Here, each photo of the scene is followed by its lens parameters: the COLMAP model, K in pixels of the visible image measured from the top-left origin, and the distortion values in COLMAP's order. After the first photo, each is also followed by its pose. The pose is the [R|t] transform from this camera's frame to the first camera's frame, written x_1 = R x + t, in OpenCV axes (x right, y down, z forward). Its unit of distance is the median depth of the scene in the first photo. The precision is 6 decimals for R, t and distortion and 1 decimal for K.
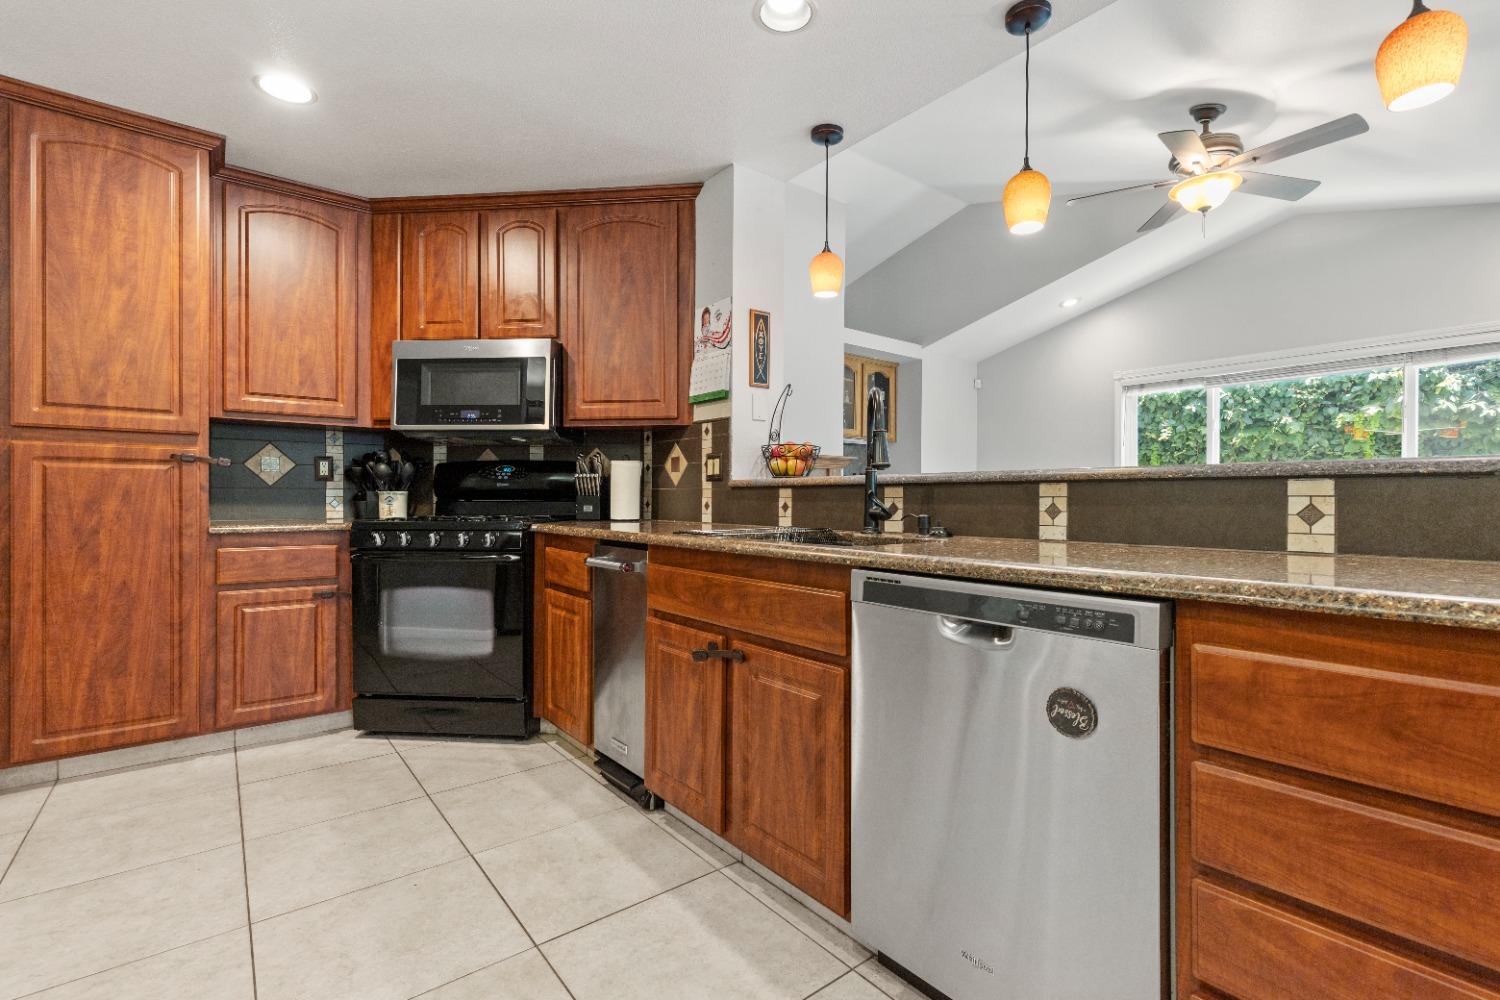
lens RADIAL K [[681.6, 0, 758.6], [0, 681.6, 498.9], [0, 0, 1]] dist [0.009324, -0.001803]
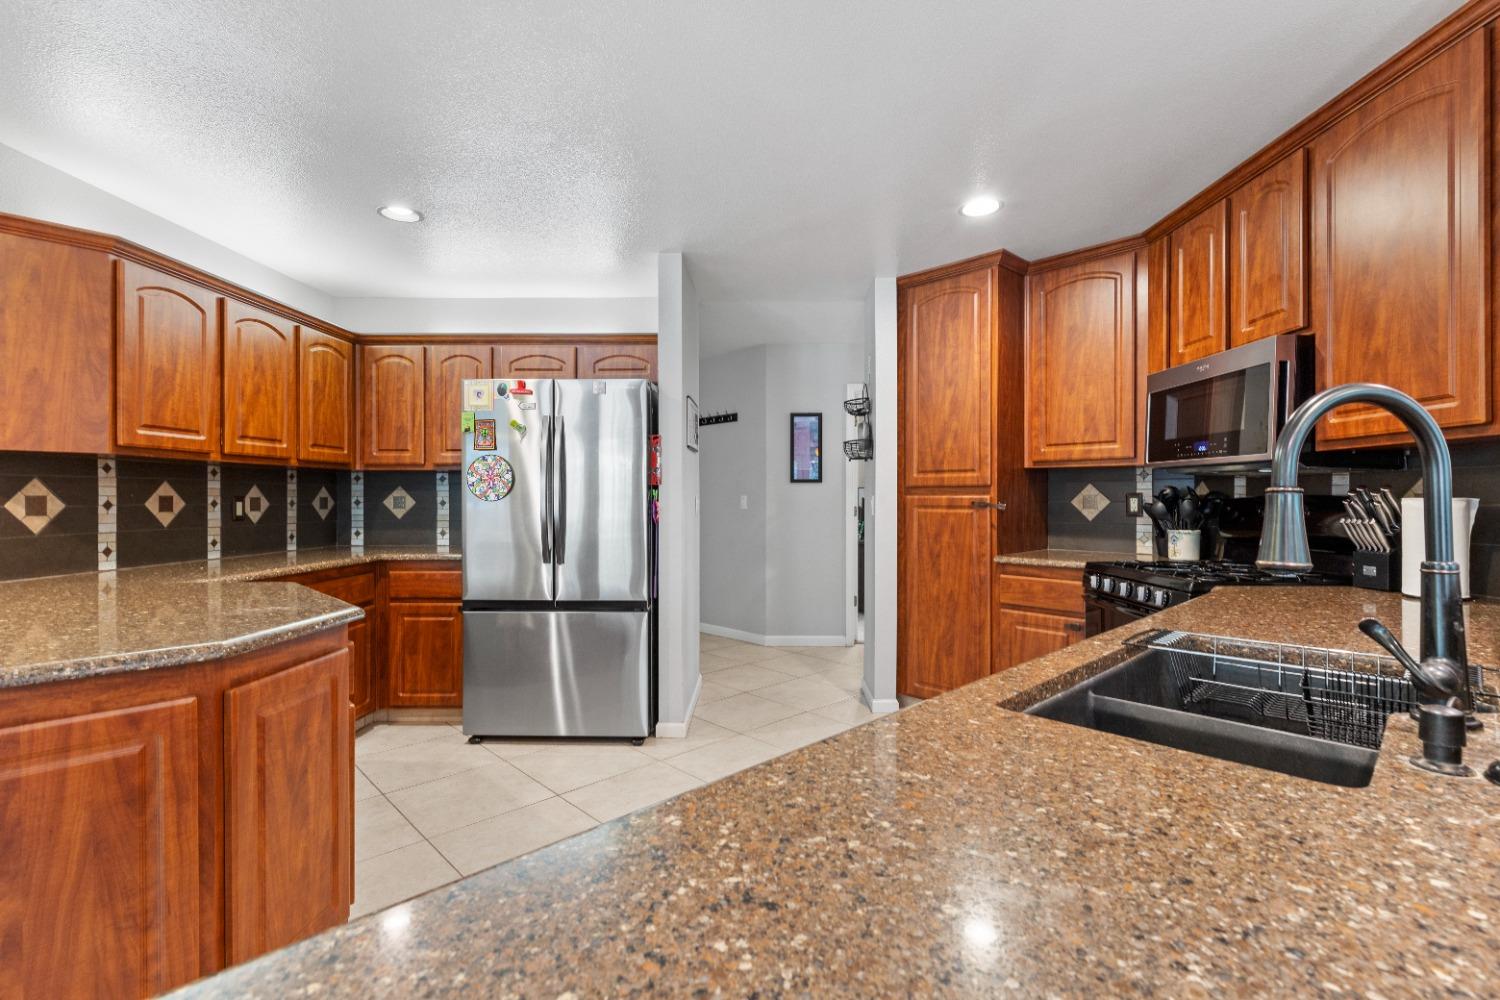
lens RADIAL K [[681.6, 0, 754.7], [0, 681.6, 496.5], [0, 0, 1]] dist [0.009324, -0.001803]
pose [[0.083674, -0.003113, -0.996488, 0.397577], [-0.001041, 0.999994, -0.003212, -0.061751], [0.996493, 0.001306, 0.083670, 0.397731]]
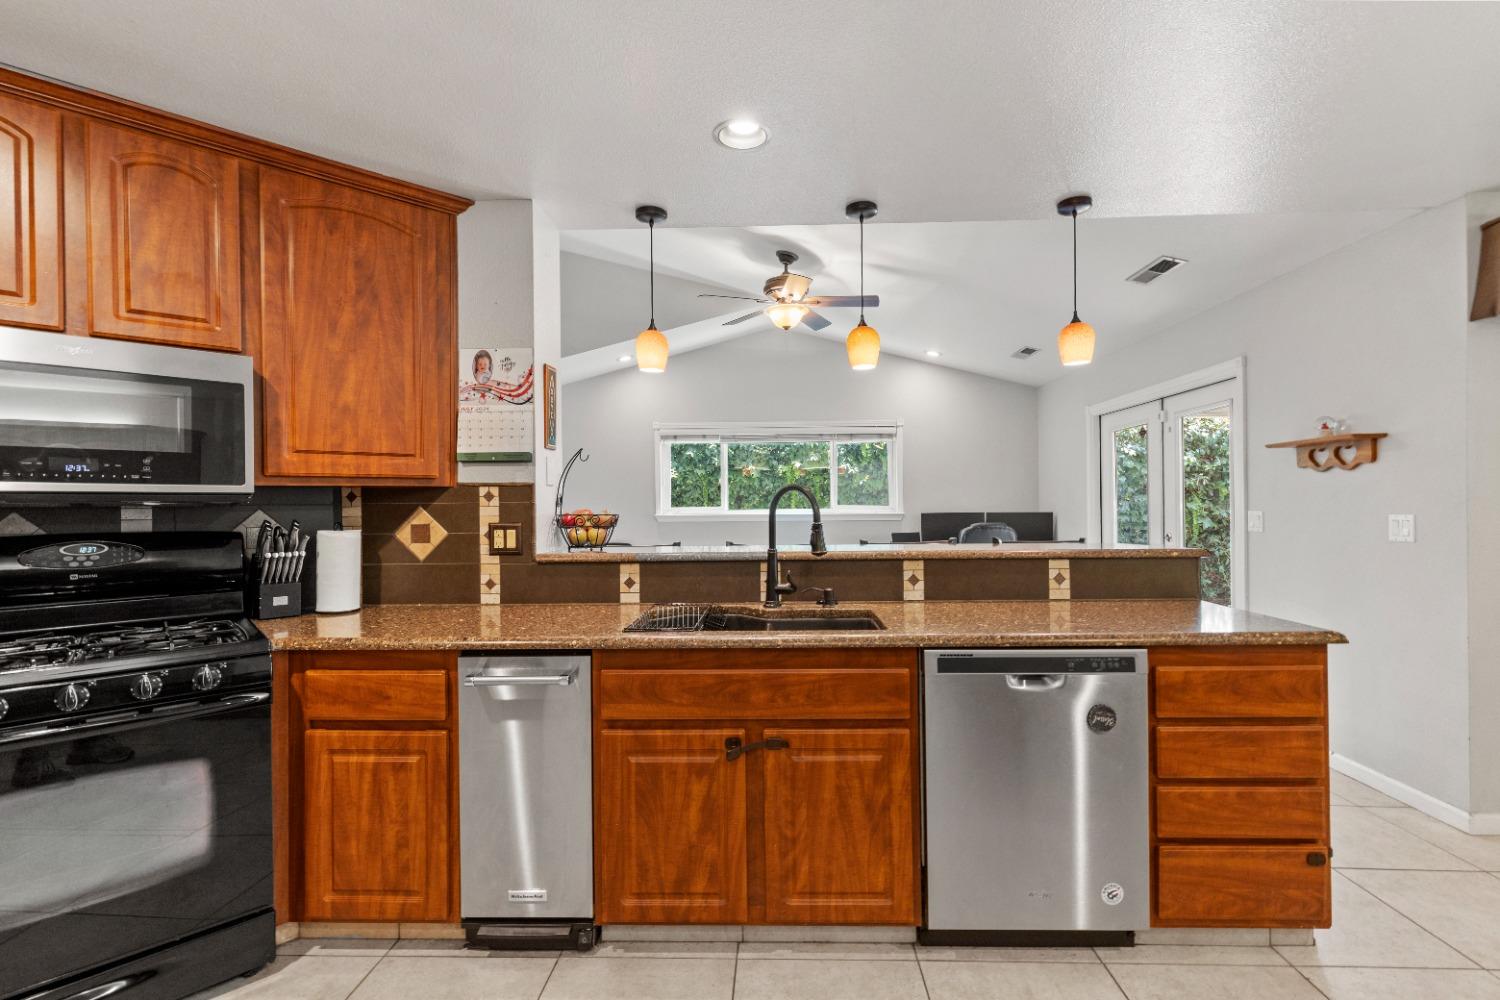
lens RADIAL K [[681.6, 0, 757.7], [0, 681.6, 505.0], [0, 0, 1]] dist [0.009324, -0.001803]
pose [[0.648776, -0.011682, 0.760890, -0.519040], [0.013100, 0.999905, 0.004182, -0.089852], [-0.760867, 0.007255, 0.648868, 0.196098]]
